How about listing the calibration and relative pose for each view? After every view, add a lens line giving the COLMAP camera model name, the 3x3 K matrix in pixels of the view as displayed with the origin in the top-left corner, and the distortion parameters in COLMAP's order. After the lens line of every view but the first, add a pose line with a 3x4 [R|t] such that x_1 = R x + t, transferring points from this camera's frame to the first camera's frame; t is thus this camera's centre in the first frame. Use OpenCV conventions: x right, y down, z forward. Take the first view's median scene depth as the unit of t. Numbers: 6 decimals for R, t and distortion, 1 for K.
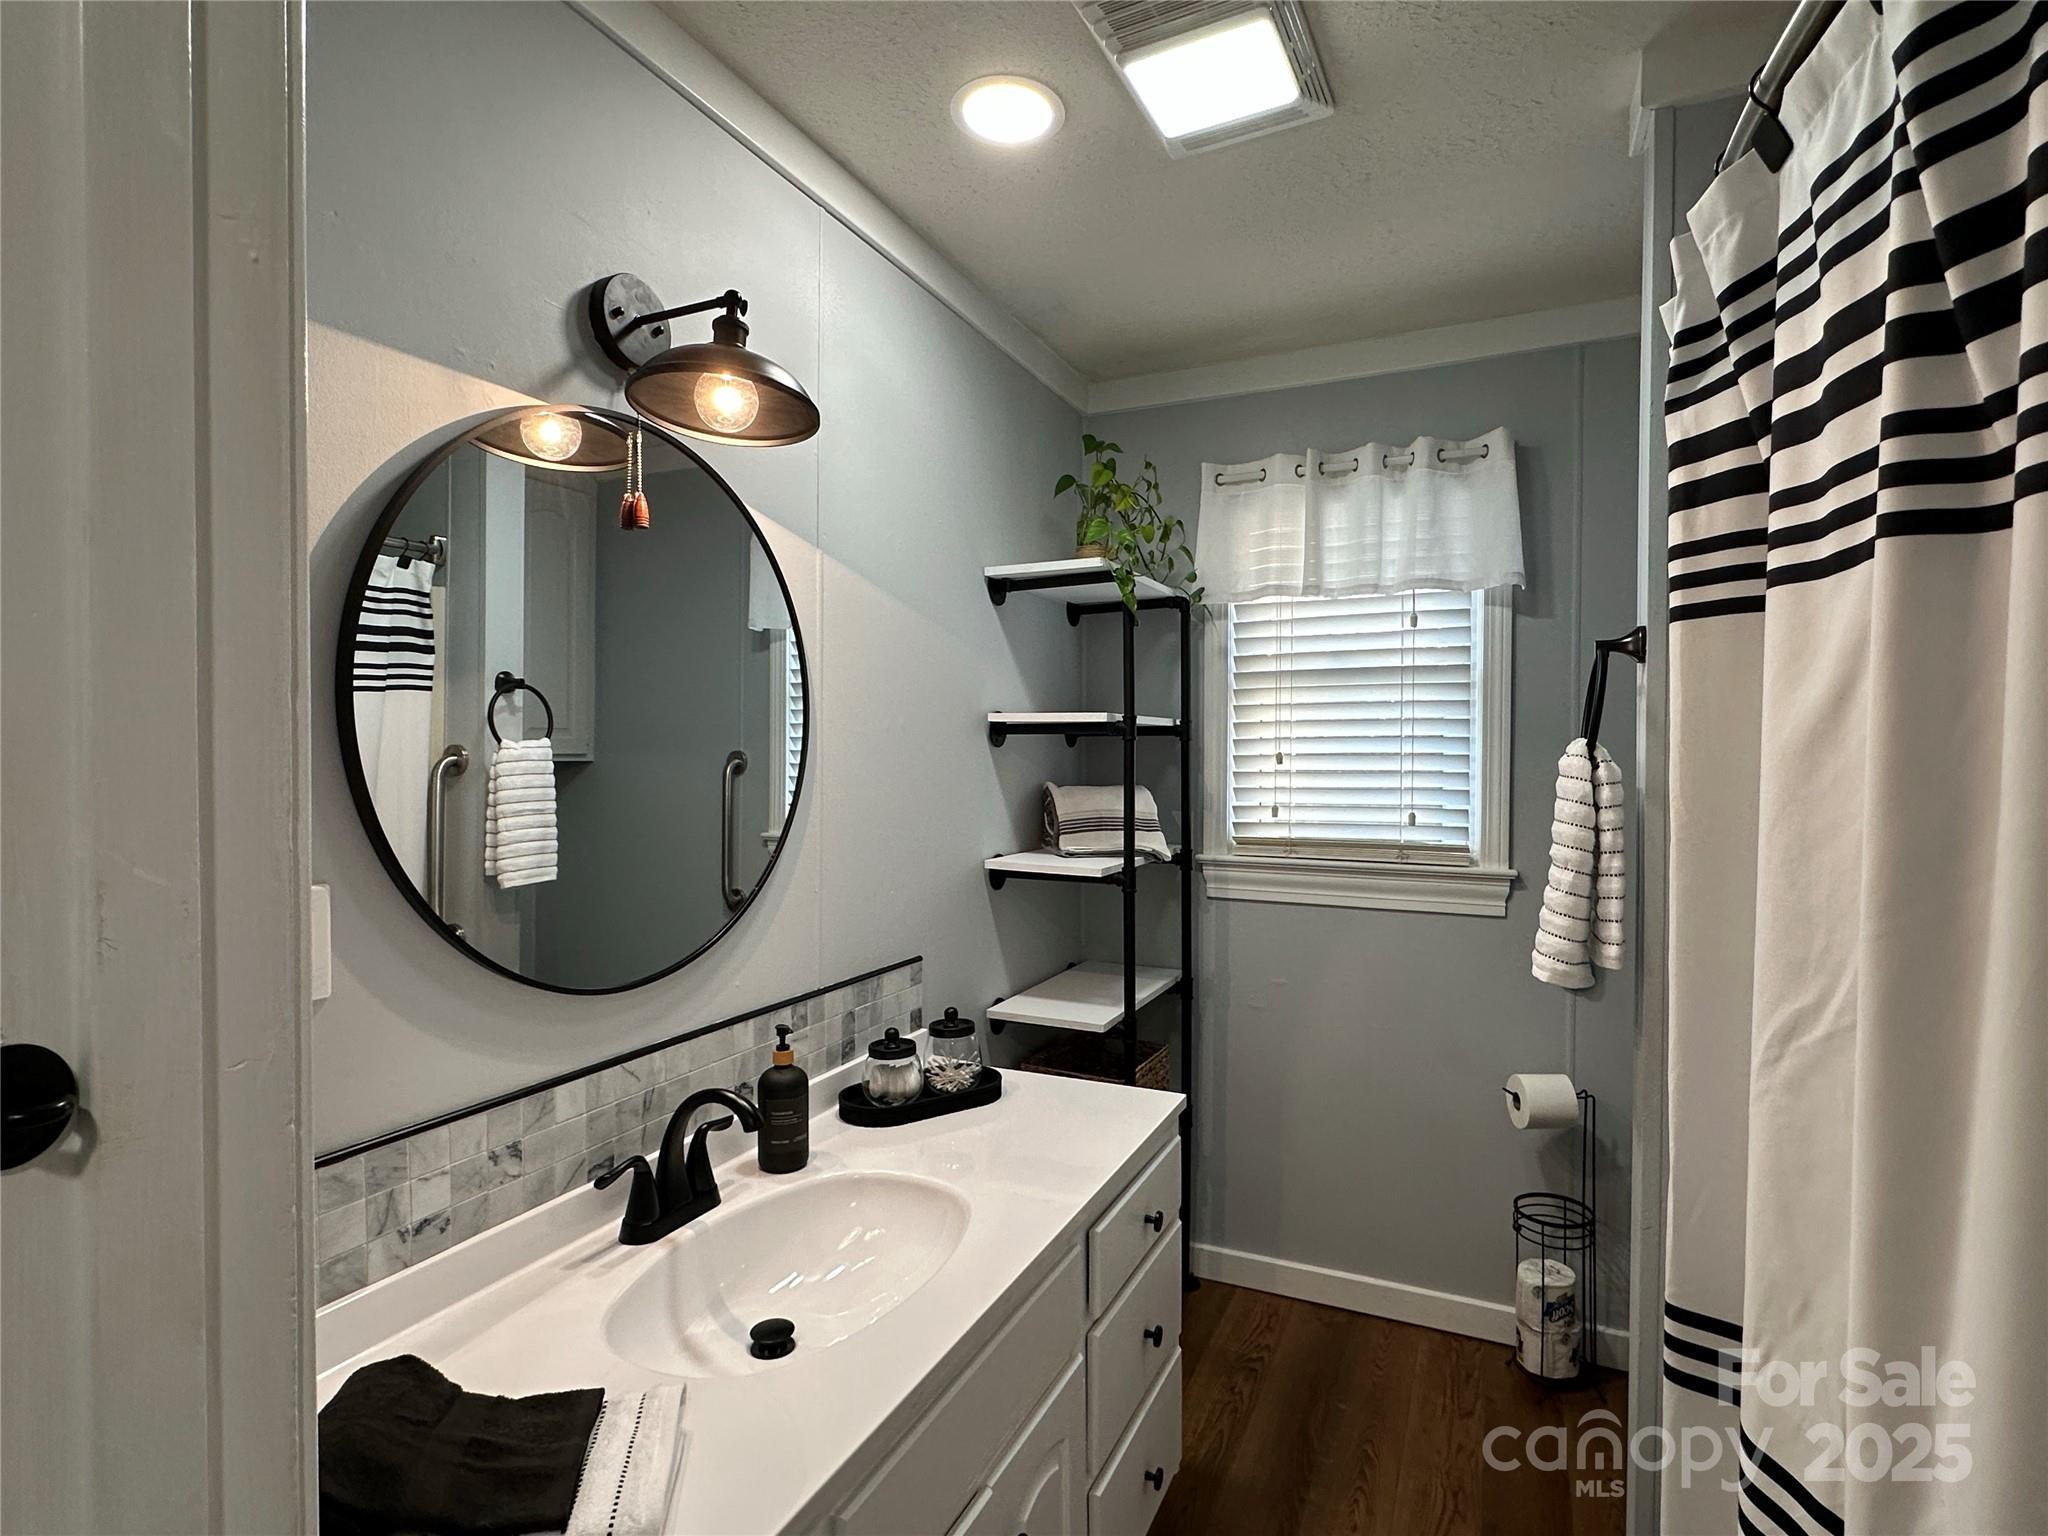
lens RADIAL K [[1024.2, 0, 1020.3], [0, 1024.2, 756.1], [0, 0, 1]] dist [-0.004274, -0.000248]
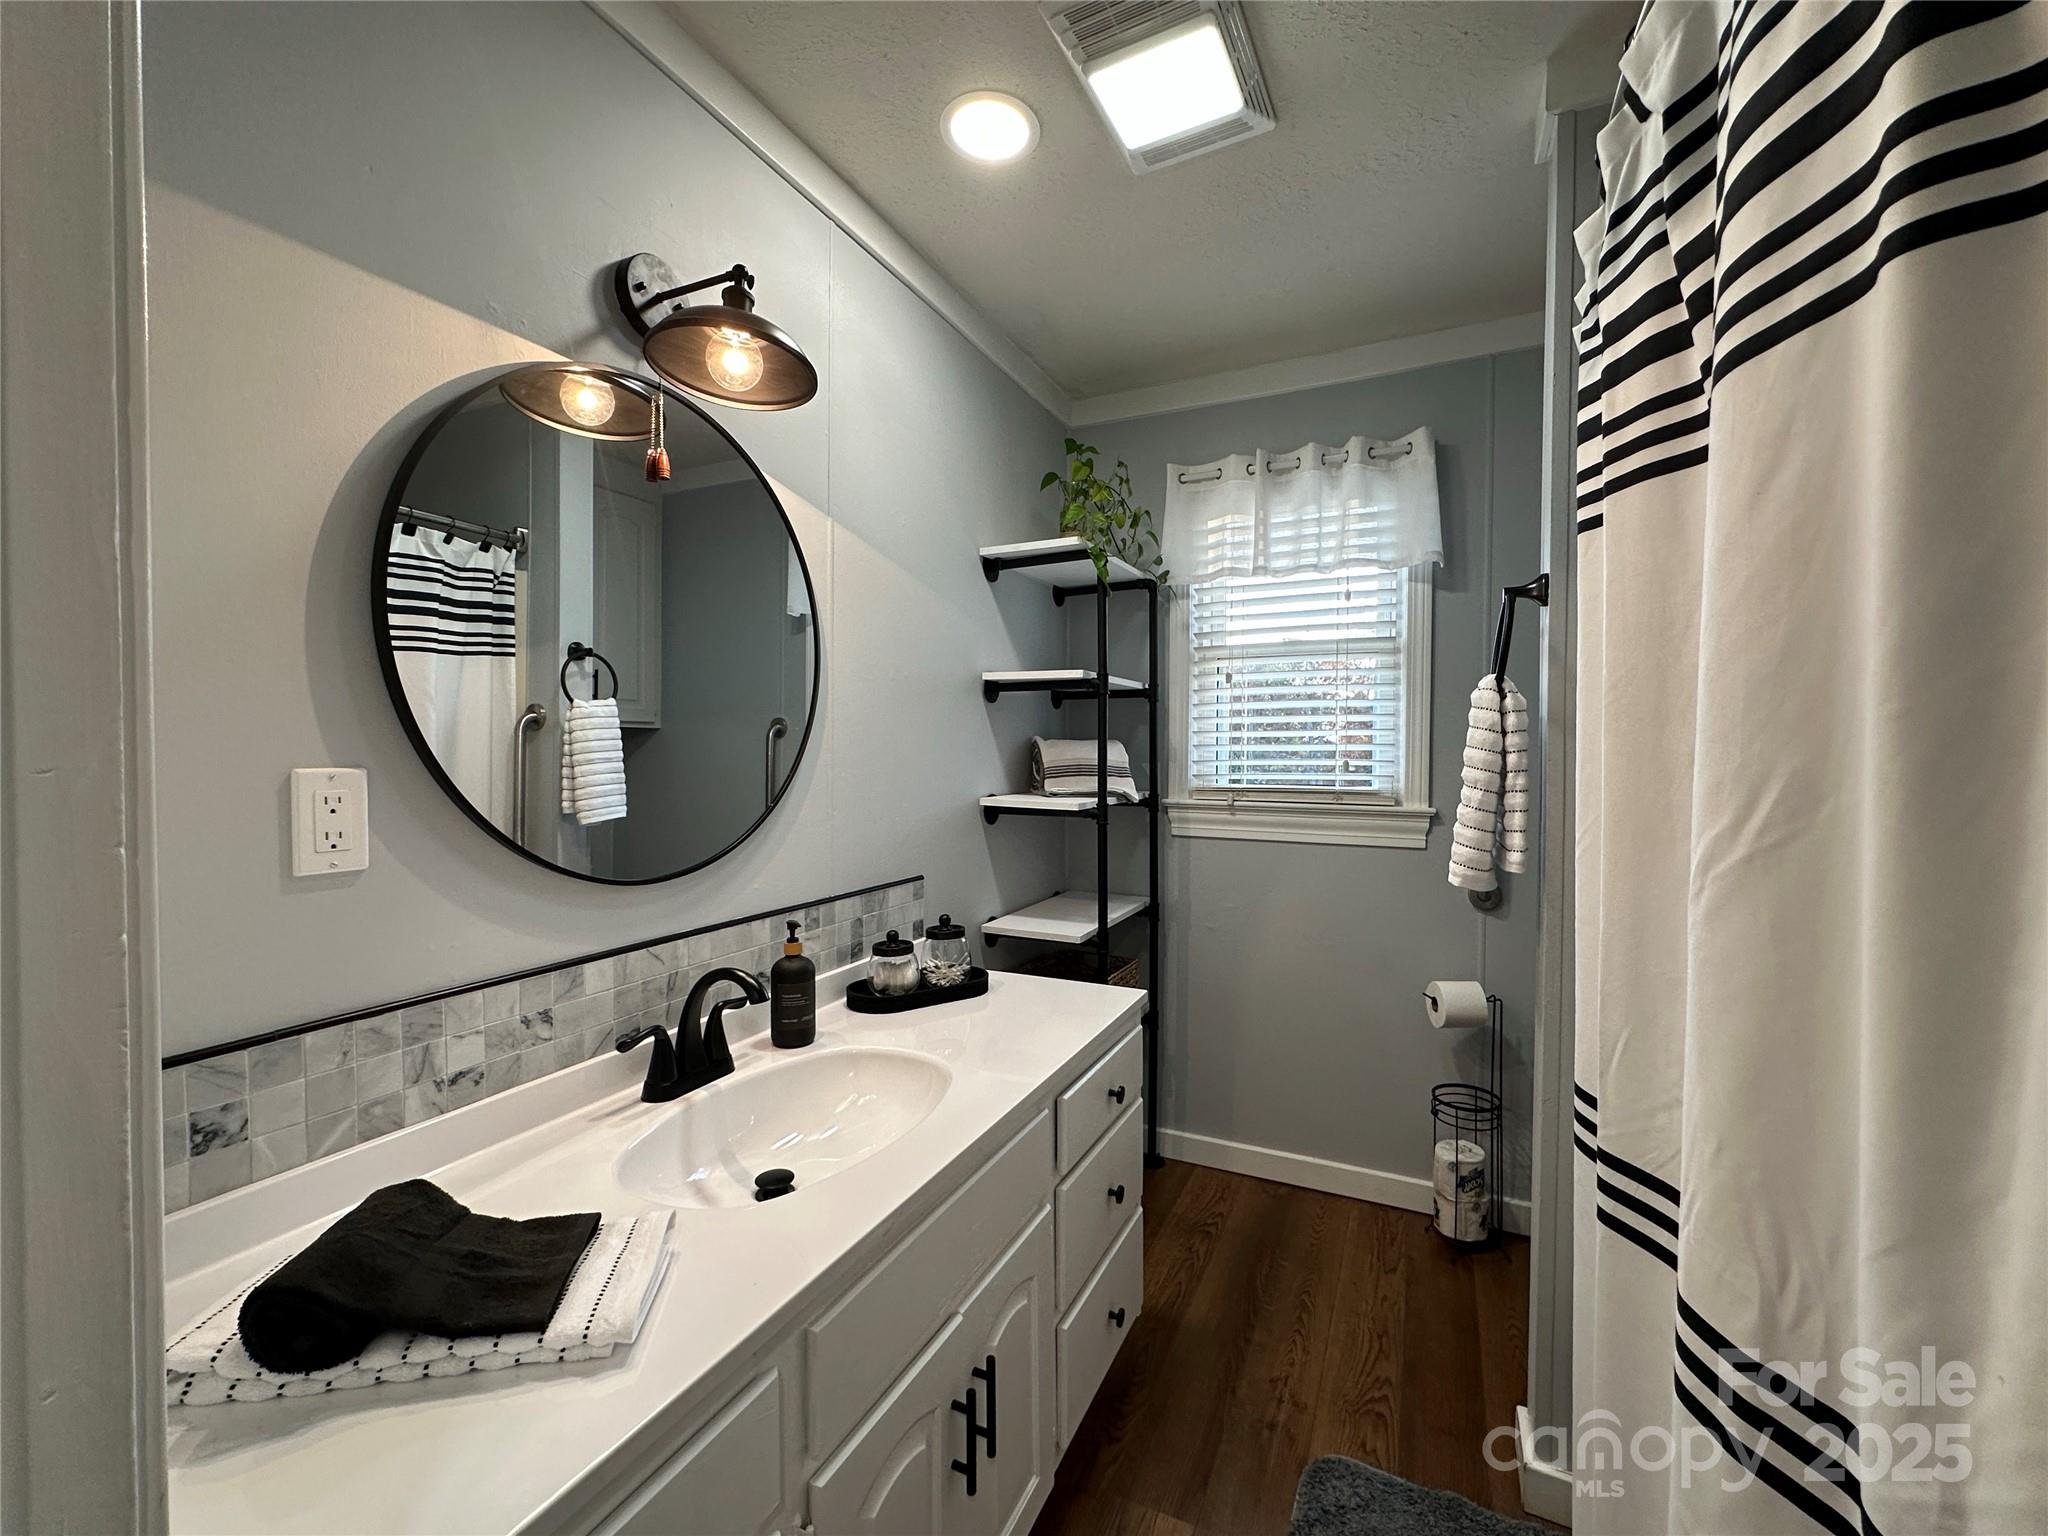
lens RADIAL K [[827.9, 0, 1029.1], [0, 827.9, 767.4], [0, 0, 1]] dist [-0.002028, -0.000666]
pose [[0.999950, 0.001011, -0.009939, 0.038546], [-0.000956, 0.999985, 0.005467, 0.075648], [0.009944, -0.005457, 0.999936, 0.063831]]
